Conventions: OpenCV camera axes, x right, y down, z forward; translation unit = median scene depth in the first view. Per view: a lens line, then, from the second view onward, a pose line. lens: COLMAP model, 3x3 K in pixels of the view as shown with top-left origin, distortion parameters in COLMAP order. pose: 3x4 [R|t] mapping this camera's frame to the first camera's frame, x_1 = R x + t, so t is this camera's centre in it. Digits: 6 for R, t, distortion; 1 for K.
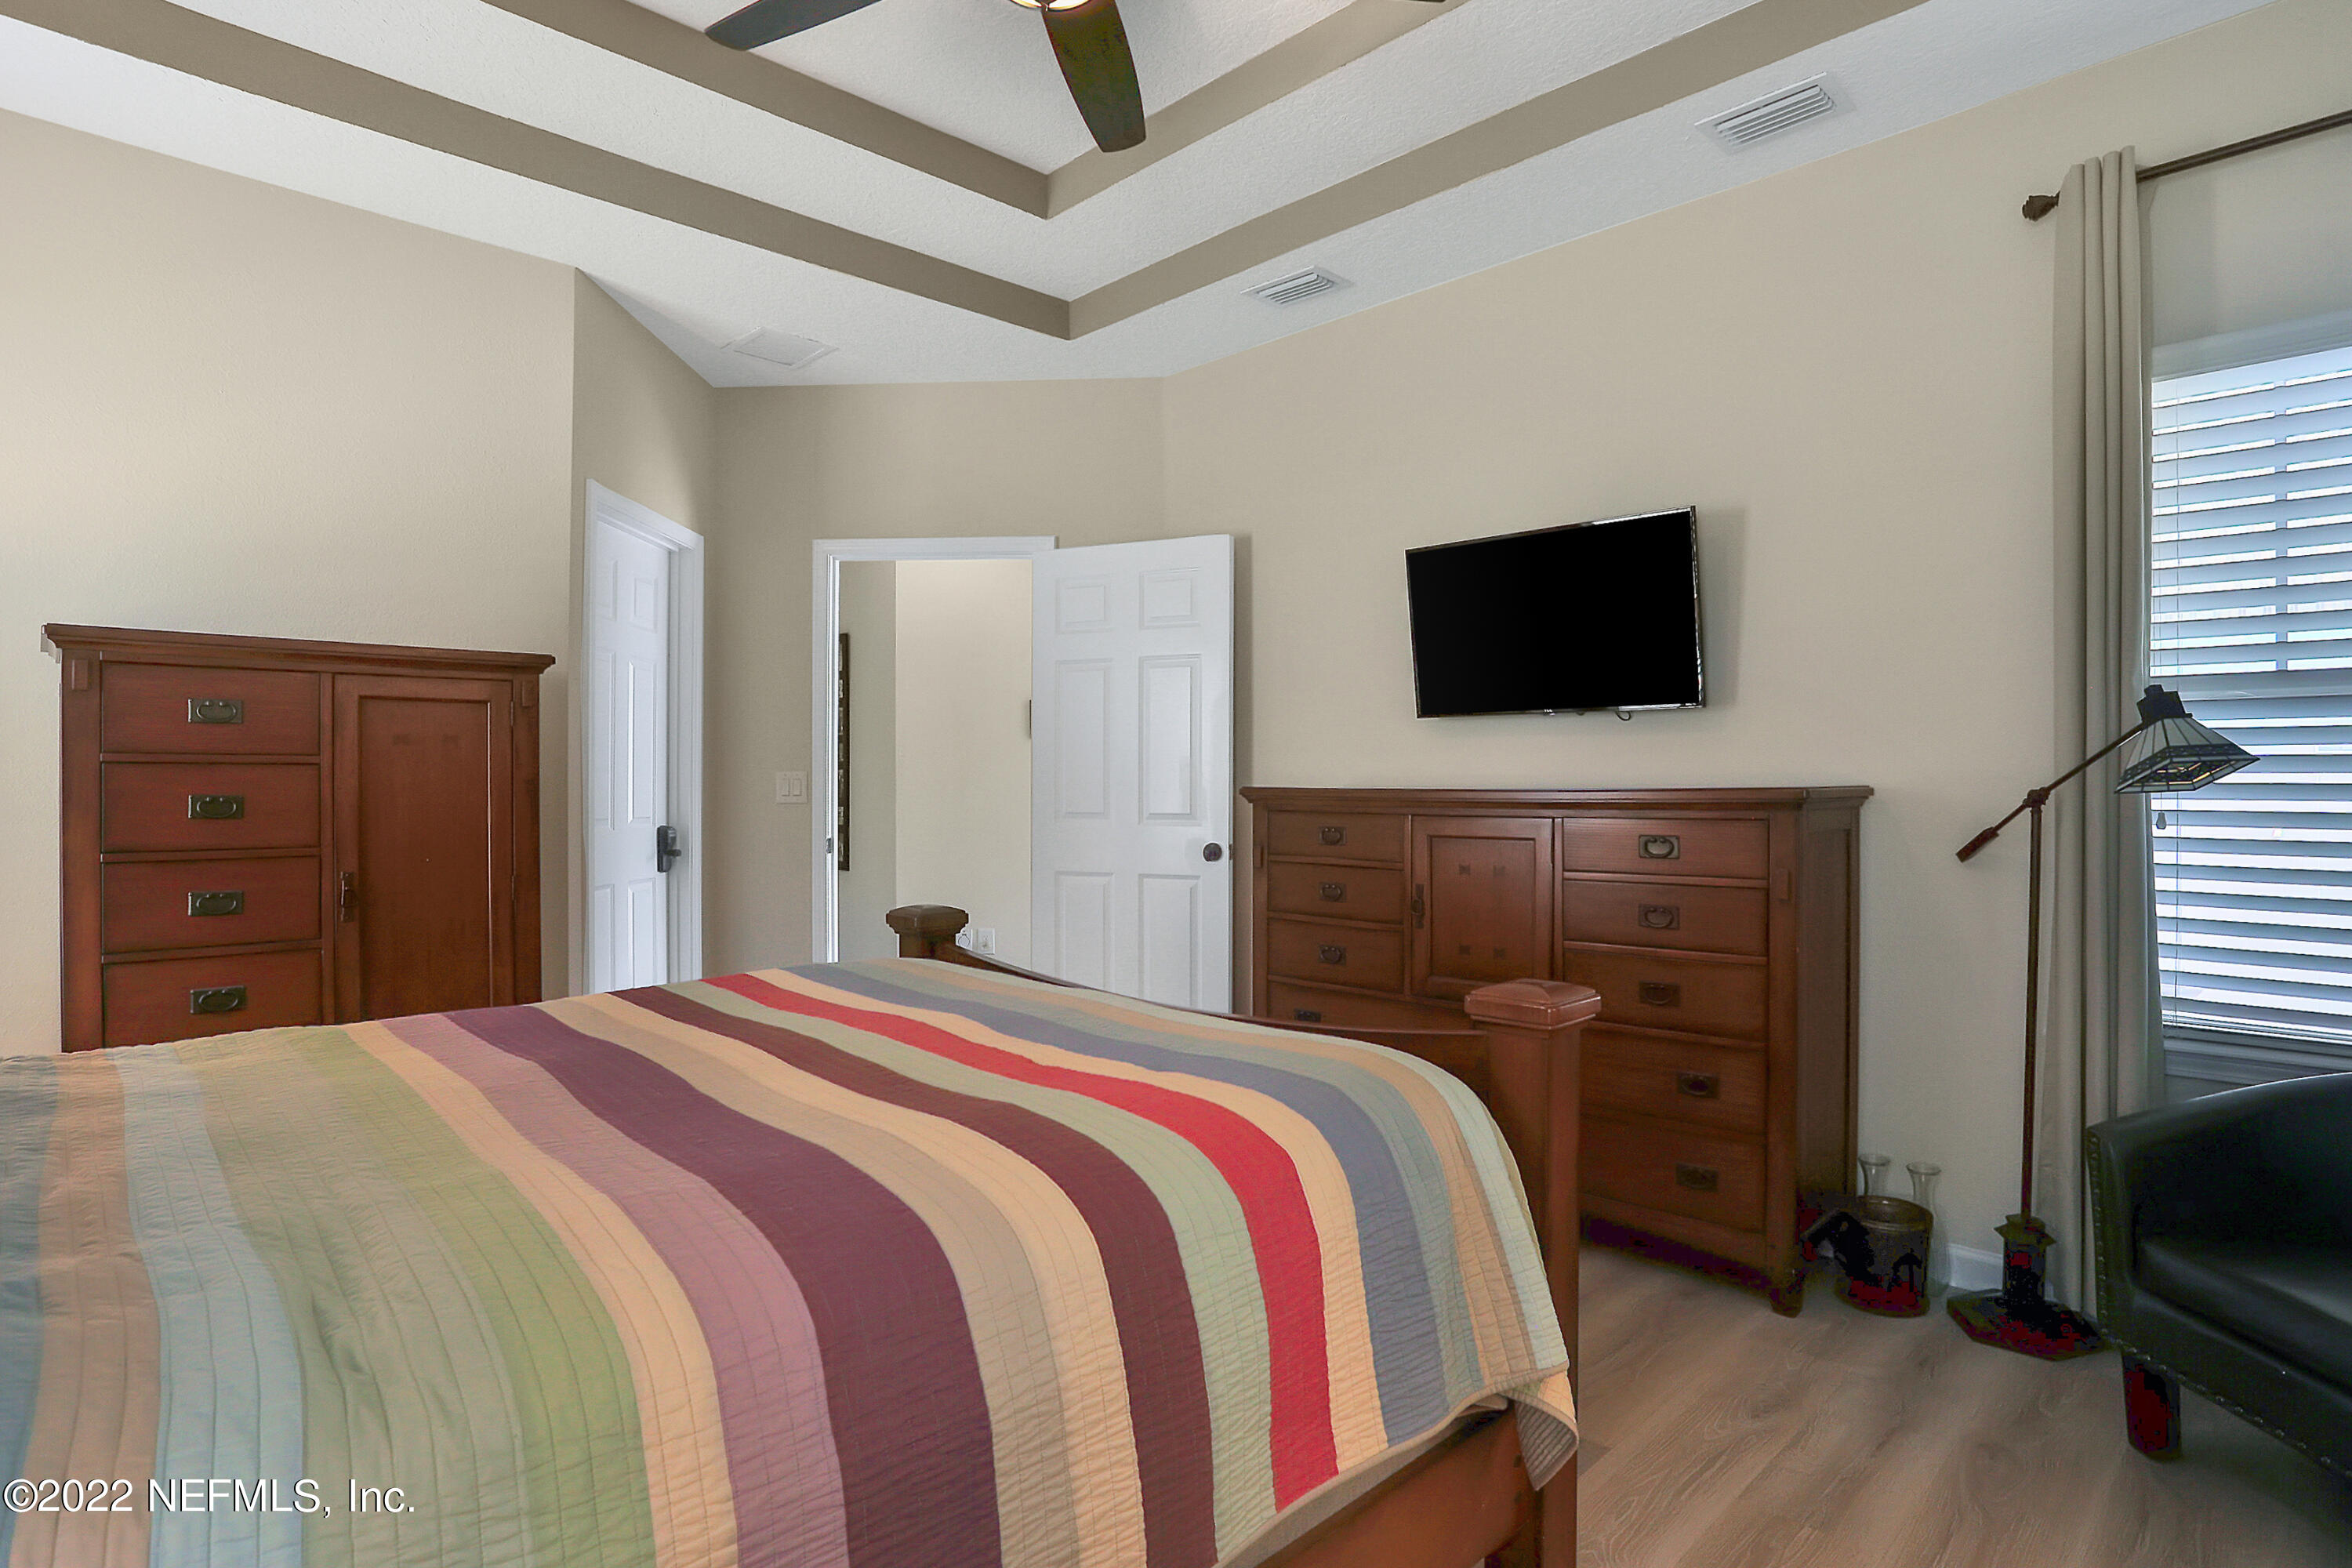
lens RADIAL K [[1220.5, 0, 1176.0], [0, 1220.5, 784.0], [0, 0, 1]] dist [-0.068524, 0.028821]
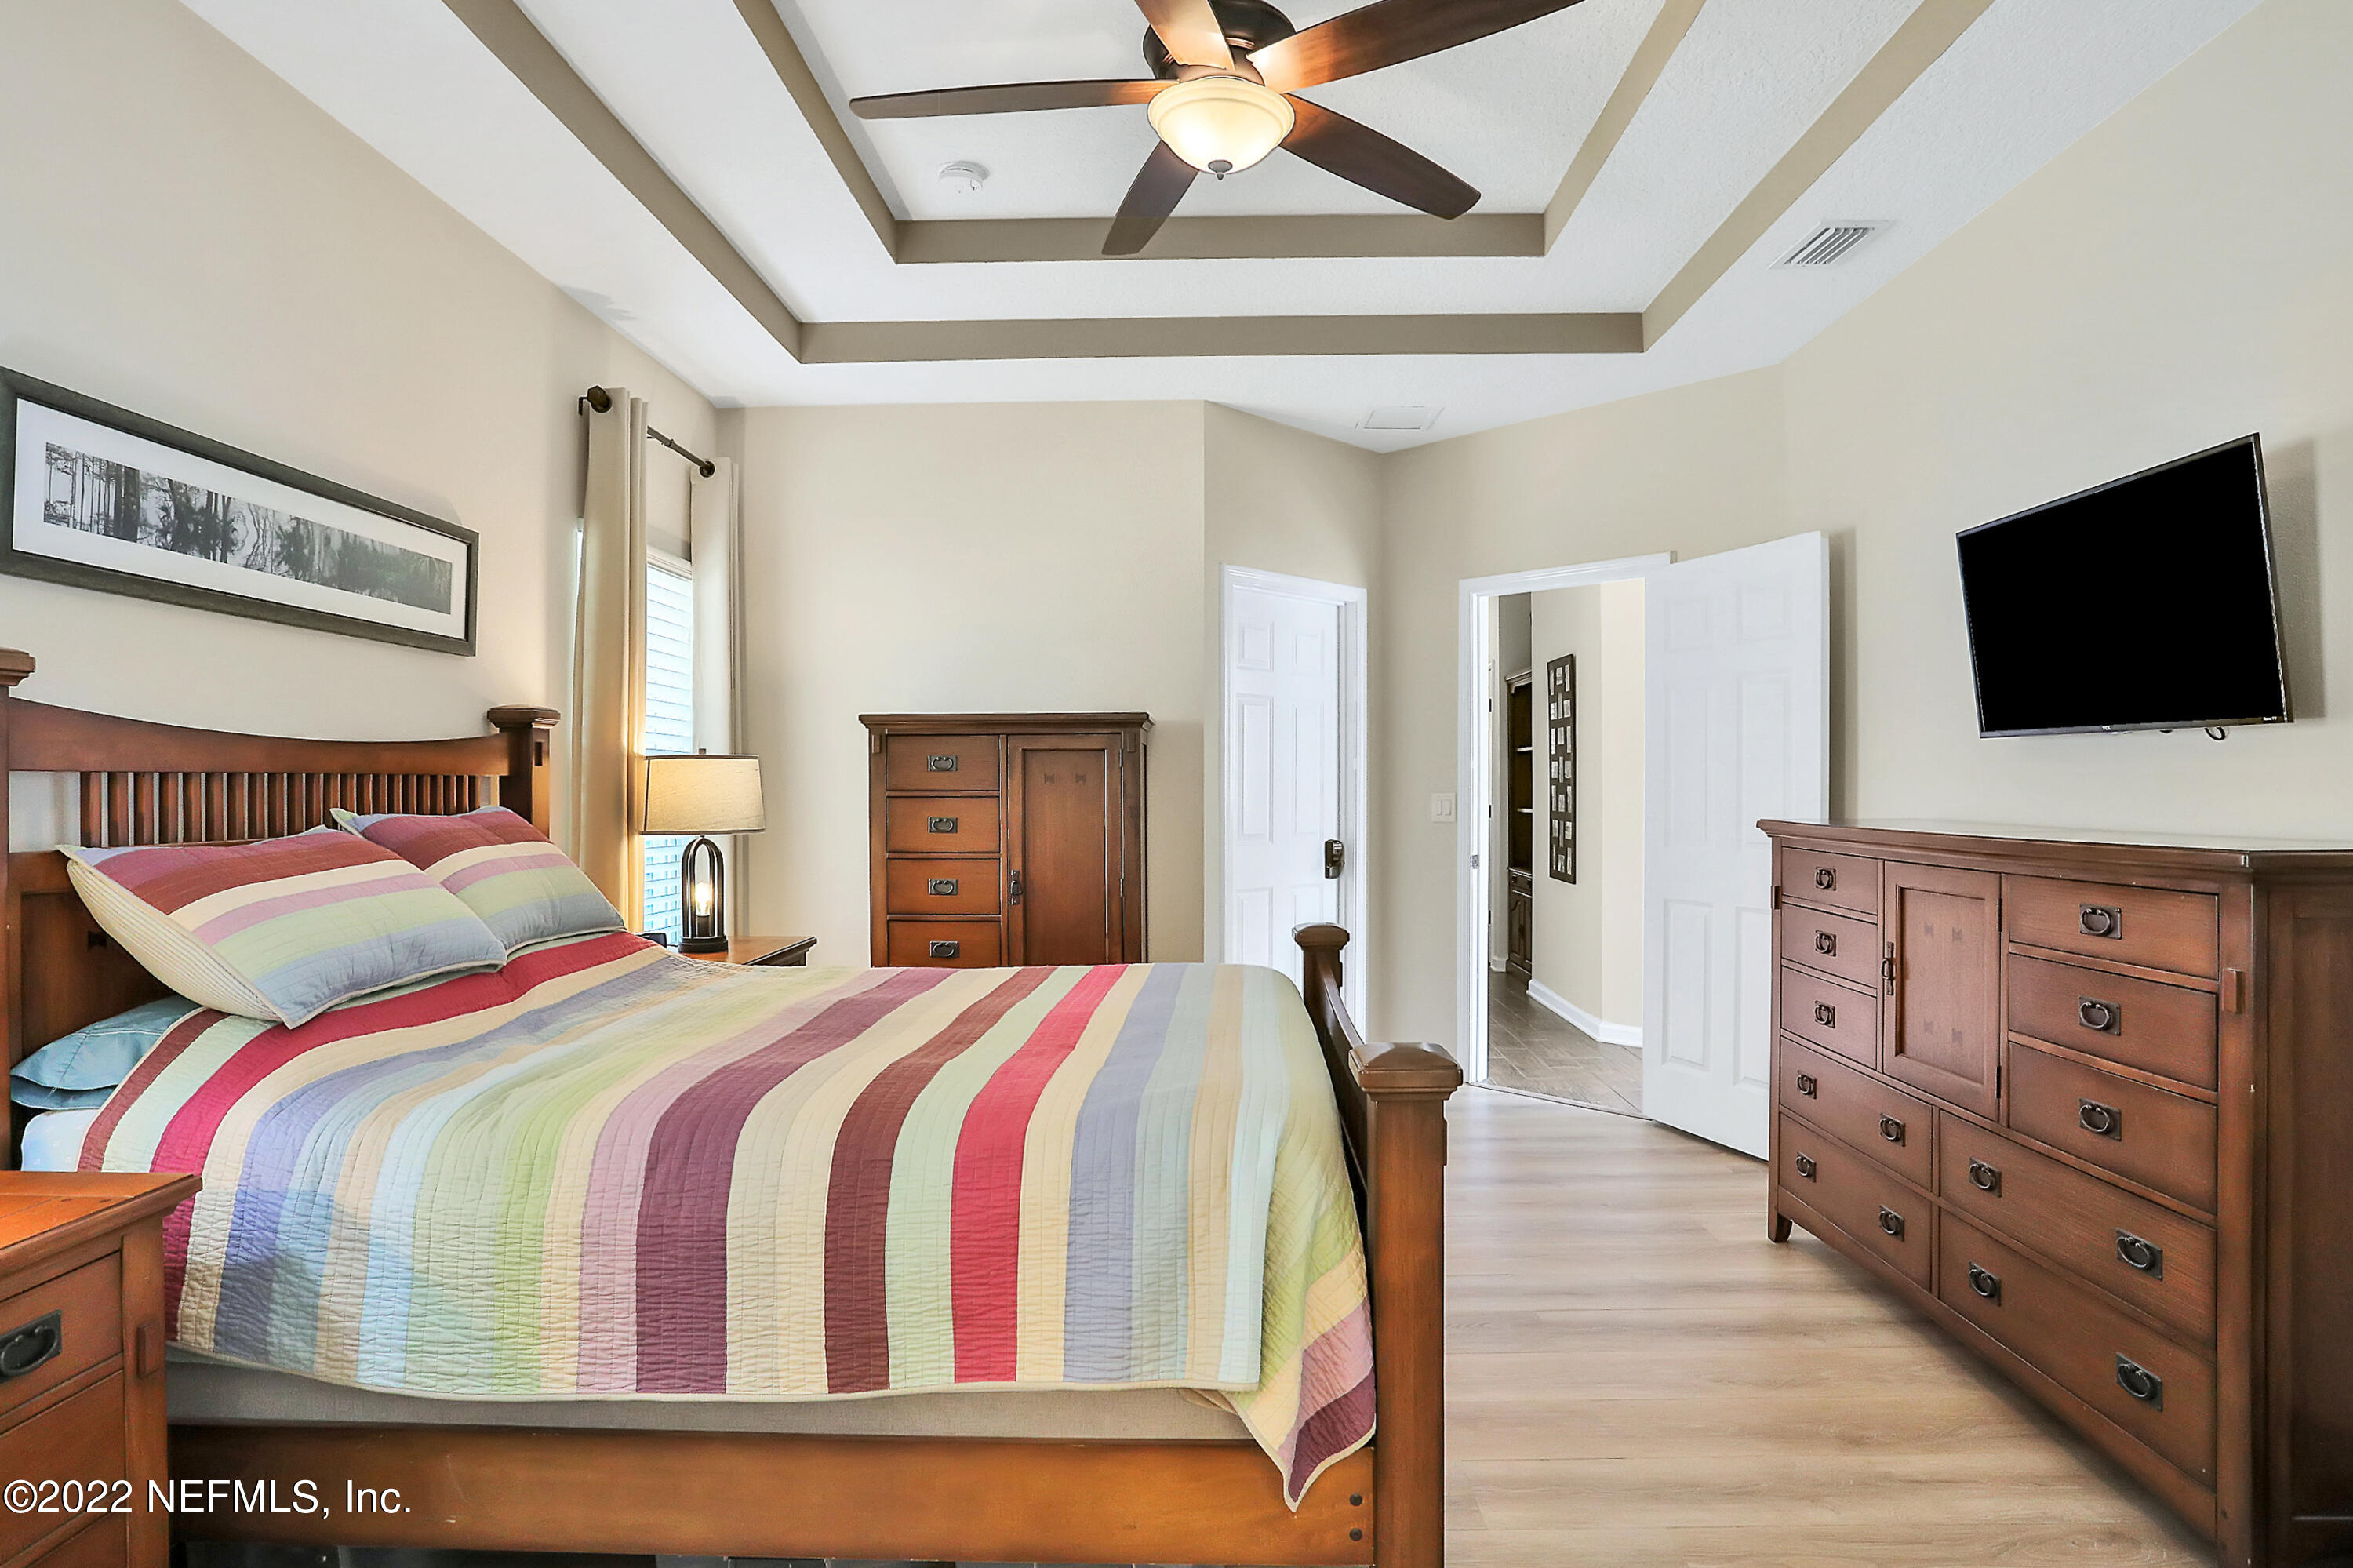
lens RADIAL K [[1221.1, 0, 1176.5], [0, 1221.1, 784.0], [0, 0, 1]] dist [-0.068524, 0.028821]
pose [[0.706481, -0.000955, -0.707731, 0.434228], [-0.000391, 0.999998, -0.001739, -0.025674], [0.707732, 0.001505, 0.706480, 0.072695]]
